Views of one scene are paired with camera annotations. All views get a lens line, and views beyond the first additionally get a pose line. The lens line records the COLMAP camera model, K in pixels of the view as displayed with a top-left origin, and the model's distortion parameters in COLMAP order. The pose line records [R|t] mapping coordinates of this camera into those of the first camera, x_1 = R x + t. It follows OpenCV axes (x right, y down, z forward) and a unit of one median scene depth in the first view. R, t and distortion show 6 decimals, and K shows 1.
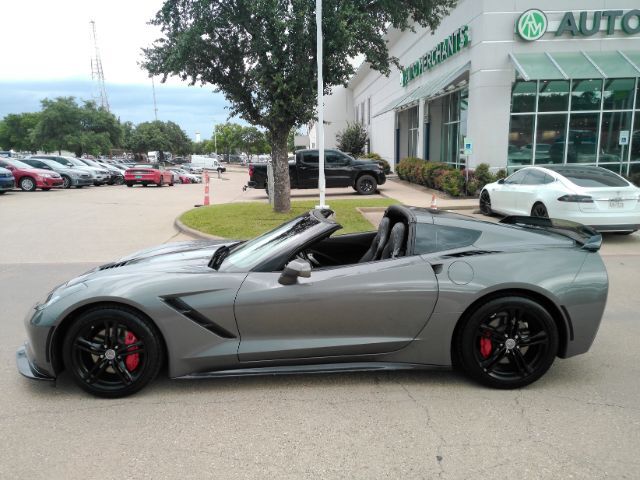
lens RADIAL K [[489.2, 0, 320.0], [0, 489.2, 240.0], [0, 0, 1]] dist [0.061763, -0.082255]
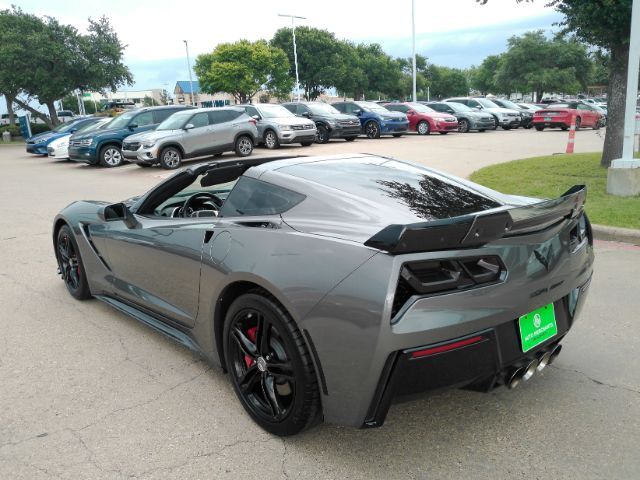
lens RADIAL K [[536.5, 0, 322.2], [0, 536.5, 241.4], [0, 0, 1]] dist [0.084141, -0.119538]
pose [[0.627127, 0.163717, -0.761518, 0.200403], [-0.092274, 0.986392, 0.136072, -0.013296], [0.773432, -0.015066, 0.633700, 0.123719]]
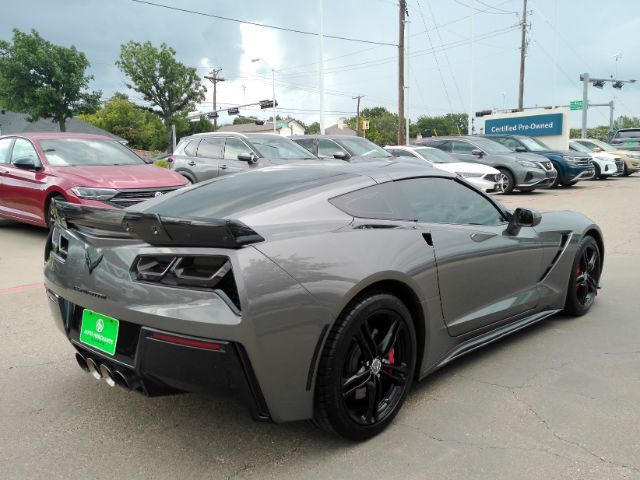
lens RADIAL K [[601.3, 0, 320.0], [0, 601.3, 240.0], [0, 0, 1]] dist [0.079049, -0.110810]
pose [[-0.726970, 0.110688, -0.677690, 0.194312], [-0.087614, 0.963904, 0.251421, -0.047806], [0.681057, 0.242151, -0.691031, 0.418333]]
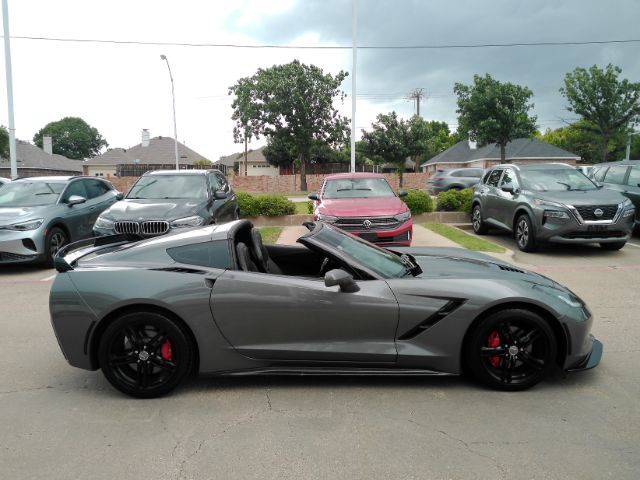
lens RADIAL K [[515.3, 0, 320.9], [0, 515.3, 240.3], [0, 0, 1]] dist [0.073903, -0.103309]
pose [[-0.996340, 0.019426, 0.083246, -0.027475], [0.041675, 0.960649, 0.274621, -0.084238], [-0.074635, 0.277085, -0.957942, 0.525713]]
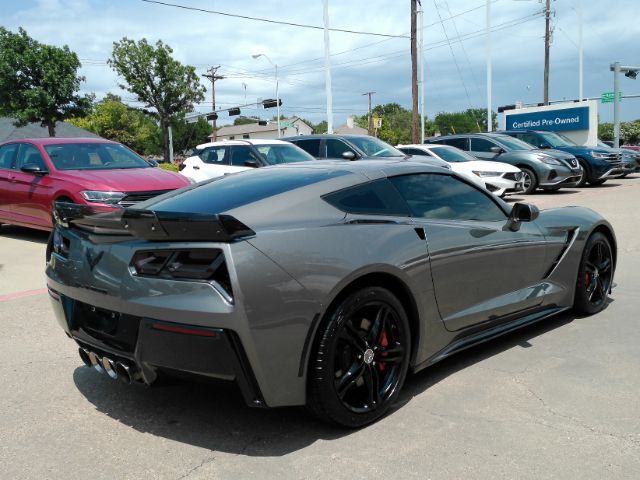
lens RADIAL K [[664.7, 0, 316.5], [0, 664.7, 225.2], [0, 0, 1]] dist [0.054653, -0.017900]
pose [[-0.740383, 0.096822, -0.665176, 0.206346], [-0.067400, 0.973891, 0.216778, -0.049655], [0.668798, 0.205332, -0.714527, 0.439108]]
